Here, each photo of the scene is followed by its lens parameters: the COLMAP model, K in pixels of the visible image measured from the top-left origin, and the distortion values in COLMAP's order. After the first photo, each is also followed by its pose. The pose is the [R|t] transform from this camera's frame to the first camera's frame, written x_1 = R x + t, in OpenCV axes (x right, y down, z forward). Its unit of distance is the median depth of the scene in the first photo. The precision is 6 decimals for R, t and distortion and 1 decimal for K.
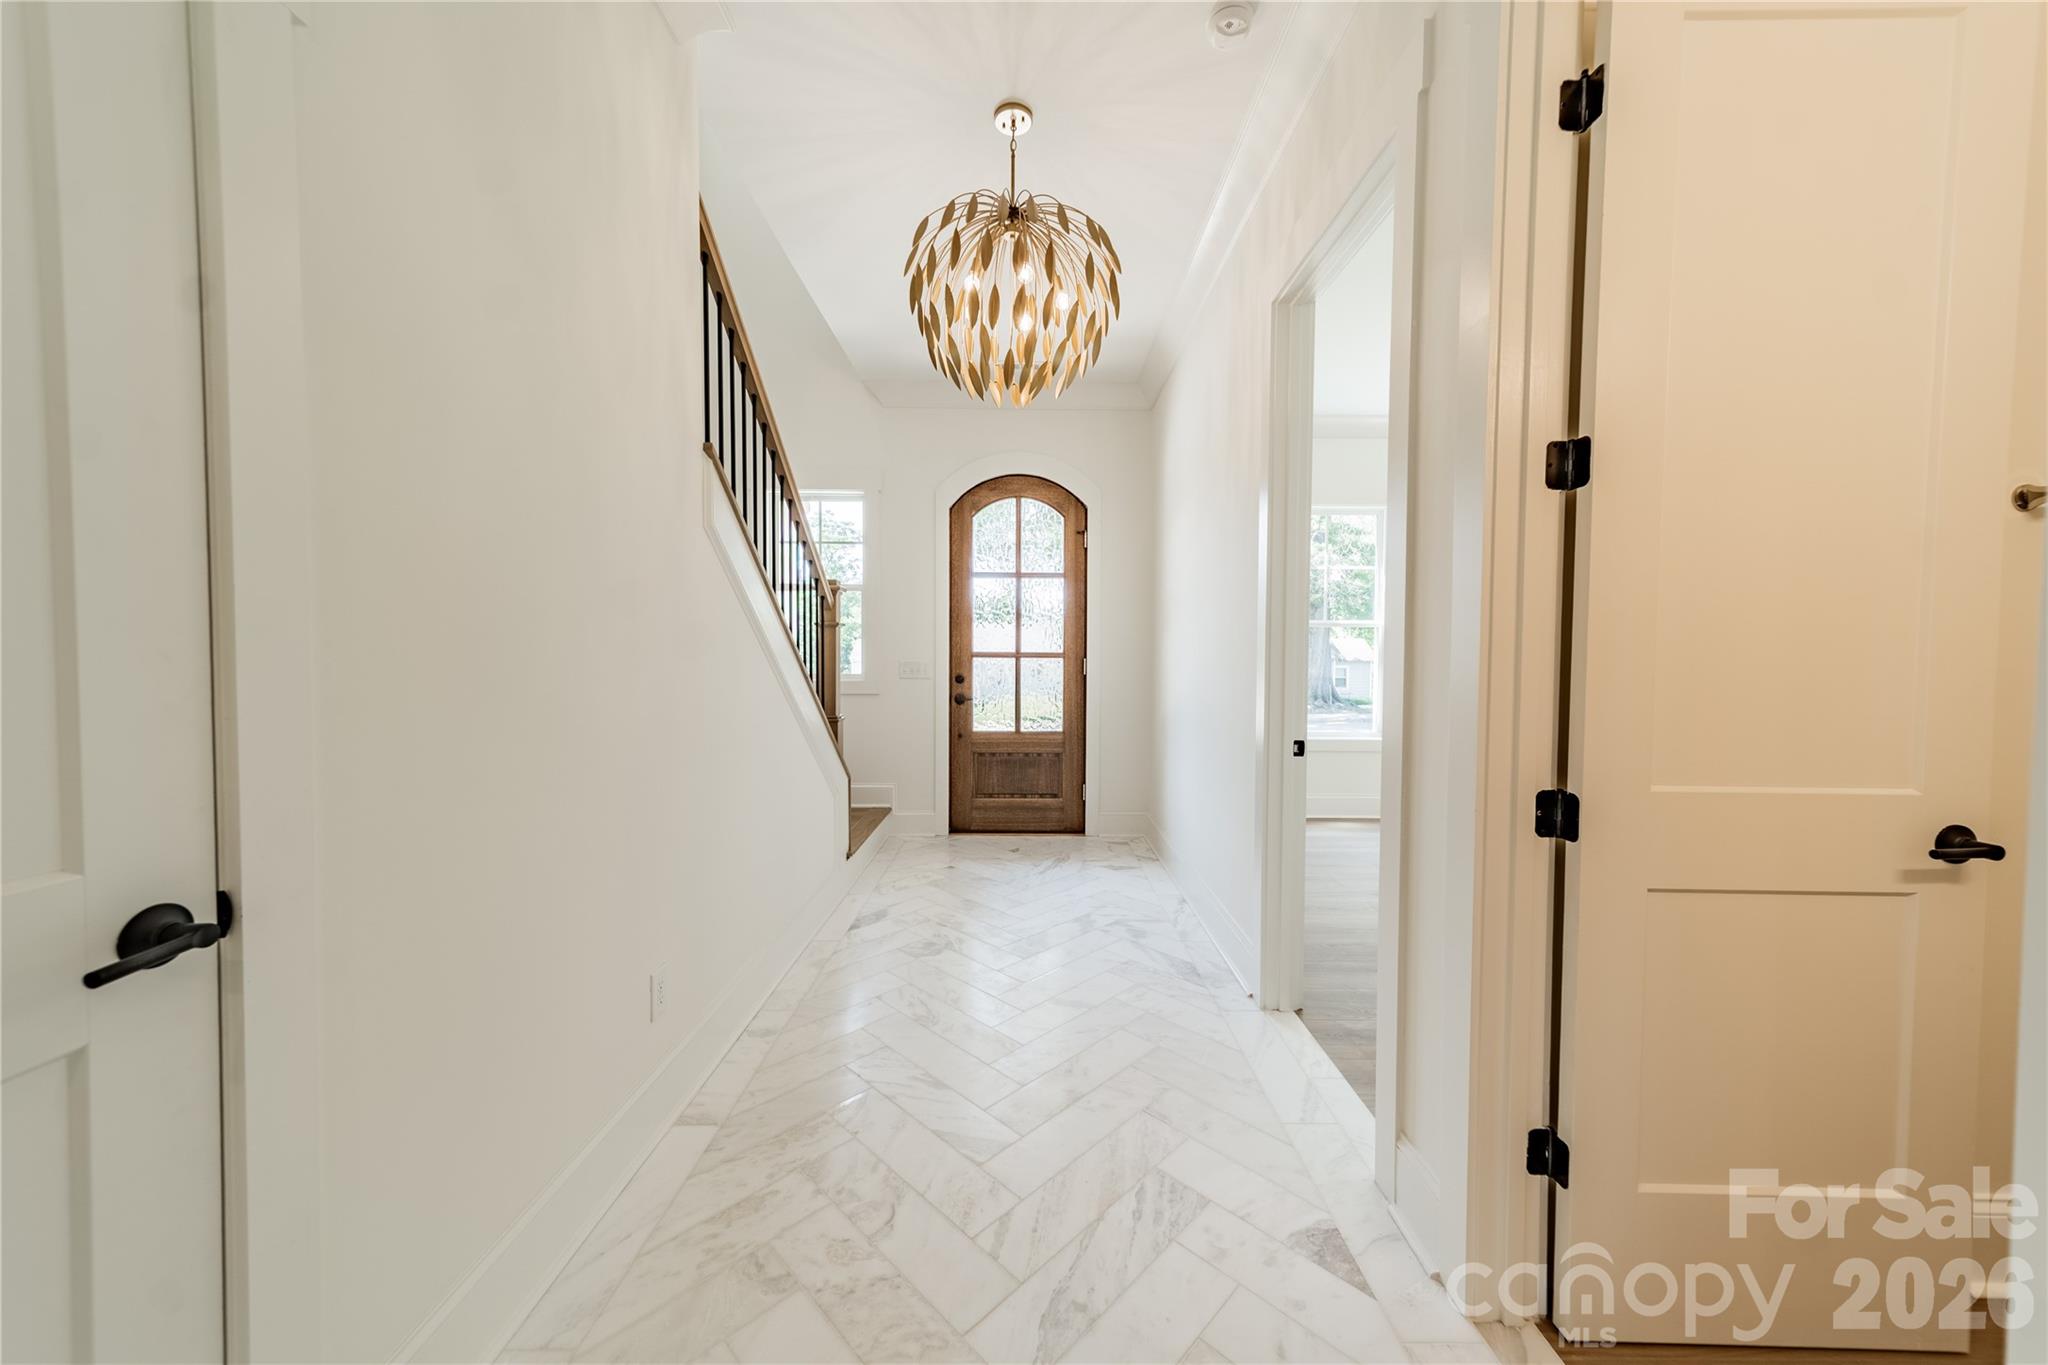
lens RADIAL K [[723.8, 0, 1030.4], [0, 723.8, 675.1], [0, 0, 1]] dist [0.009585, -0.001238]
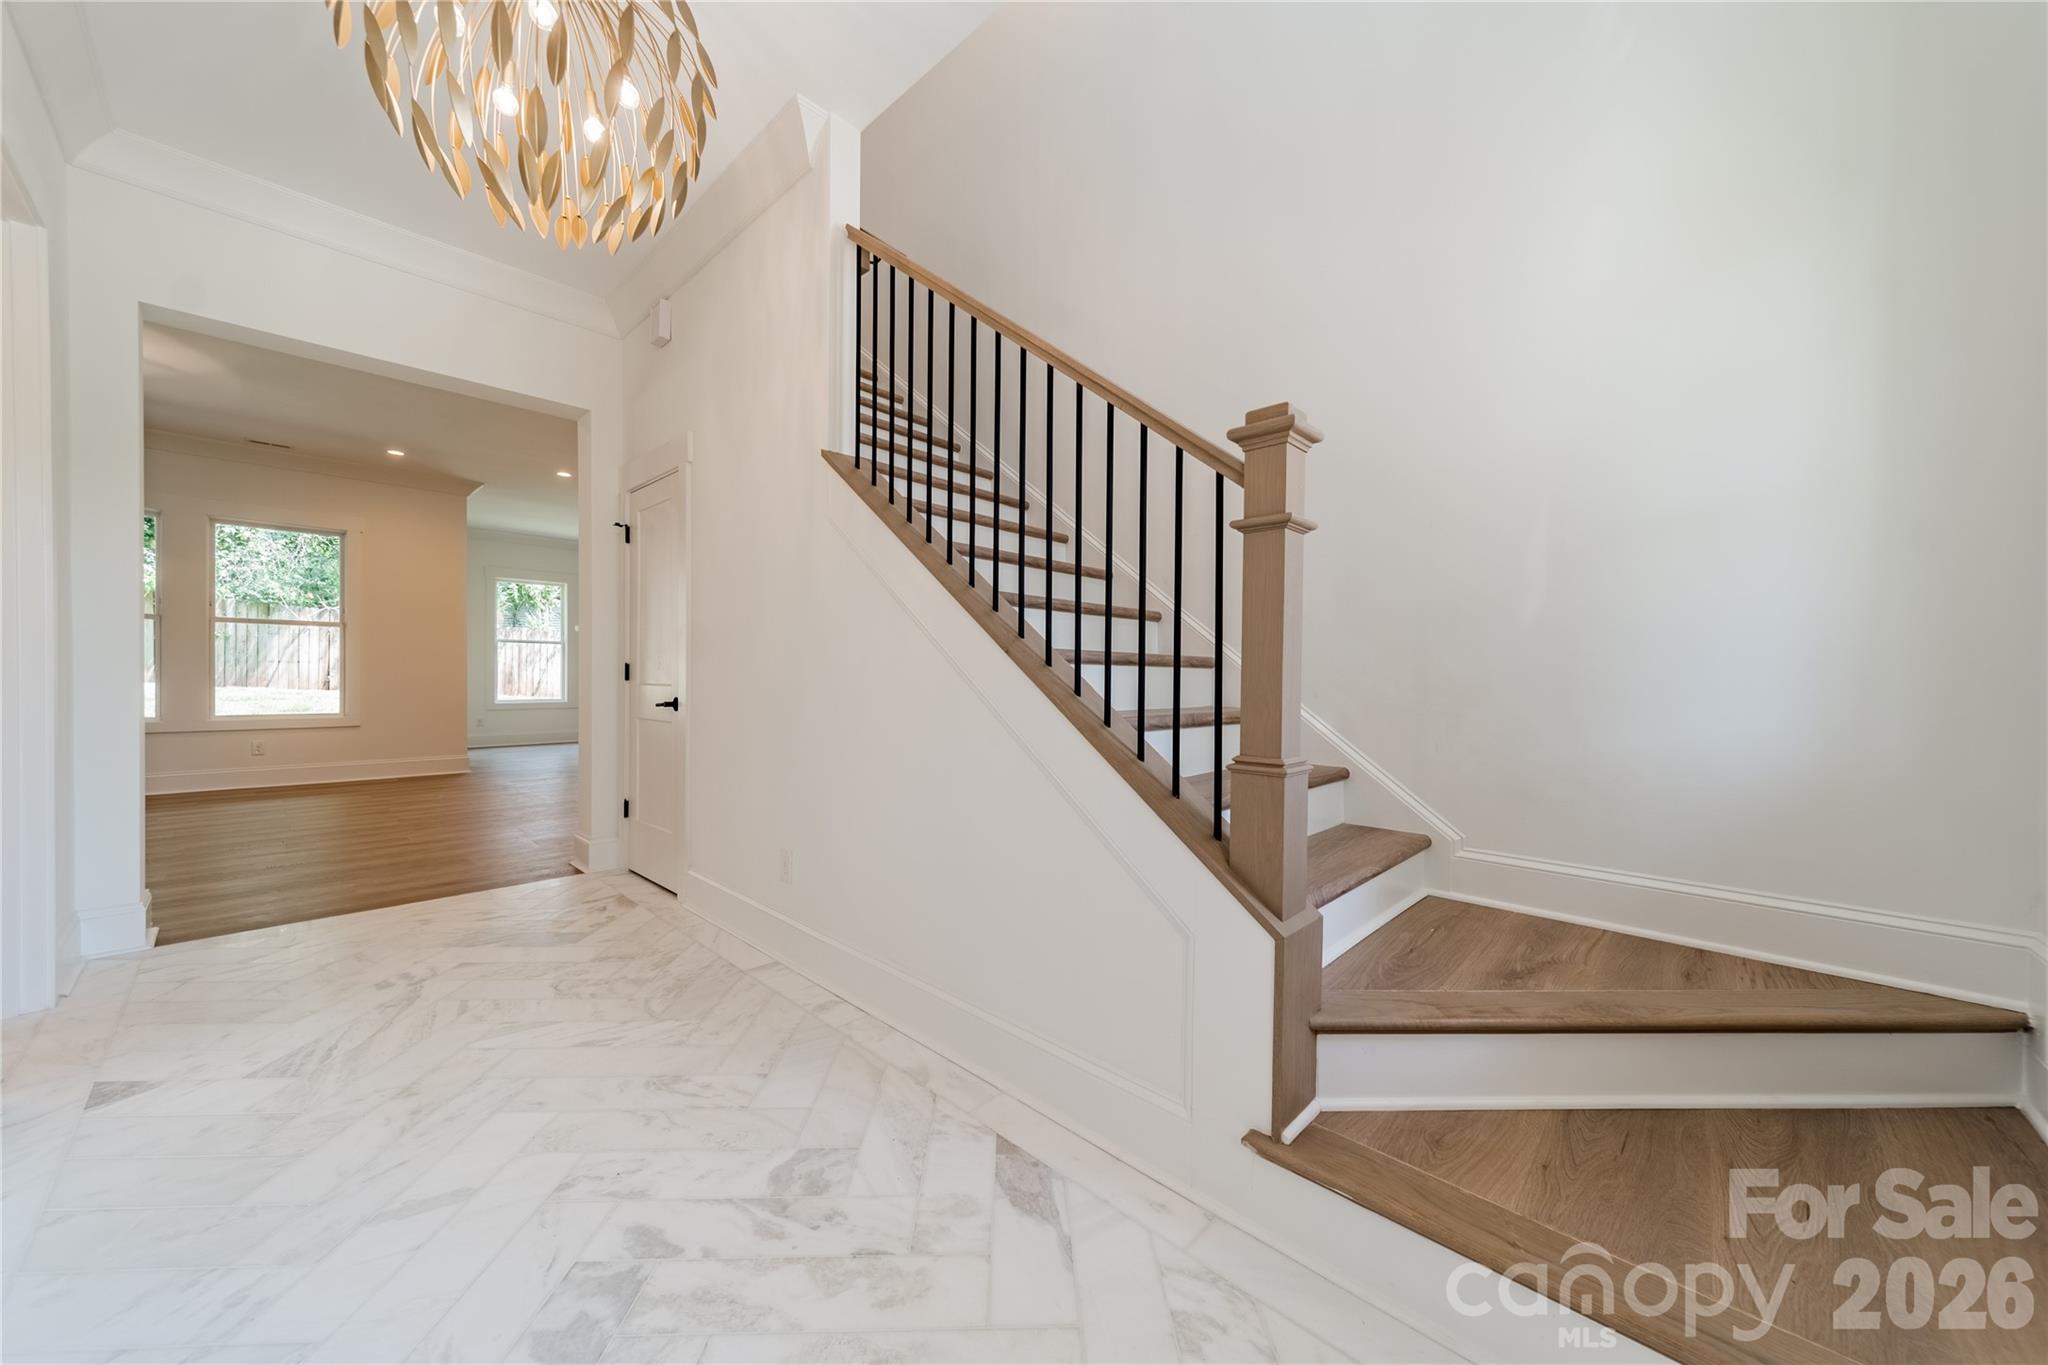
lens RADIAL K [[723.8, 0, 1038.2], [0, 723.8, 688.2], [0, 0, 1]] dist [0.009585, -0.001238]
pose [[-0.688270, -0.001036, -0.725454, 0.054144], [-0.036472, 0.998784, 0.033176, 0.004602], [0.724537, 0.049293, -0.687471, 0.660968]]
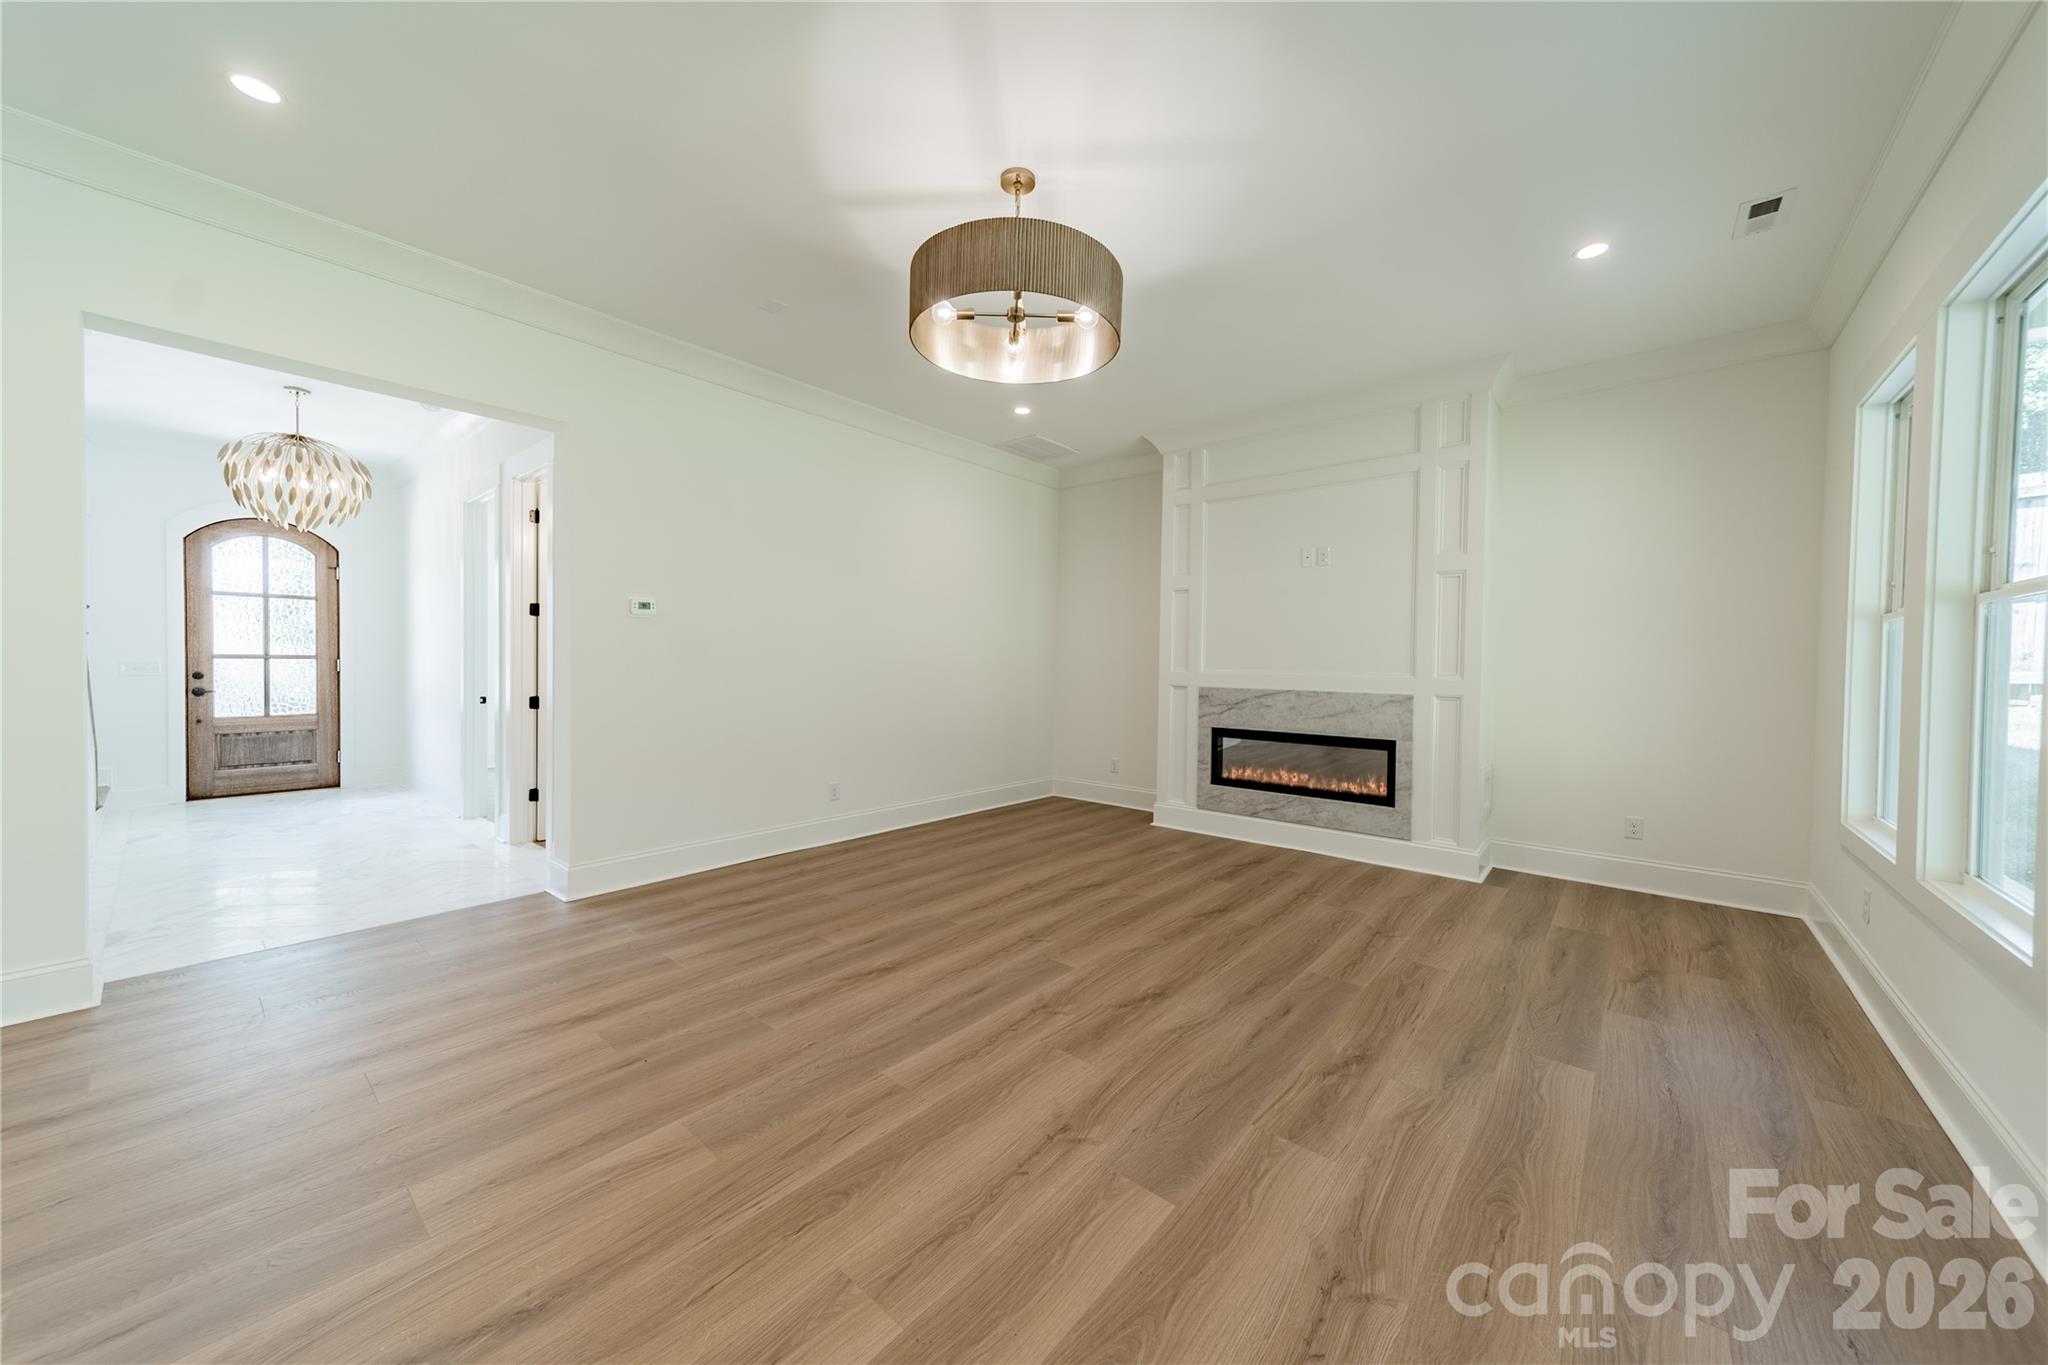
lens RADIAL K [[723.8, 0, 1038.1], [0, 723.8, 677.9], [0, 0, 1]] dist [0.009585, -0.001238]
pose [[0.647003, -0.010212, 0.762419, -0.123055], [0.012328, 0.999920, 0.002931, 0.023854], [-0.762387, 0.007503, 0.647077, -0.925948]]
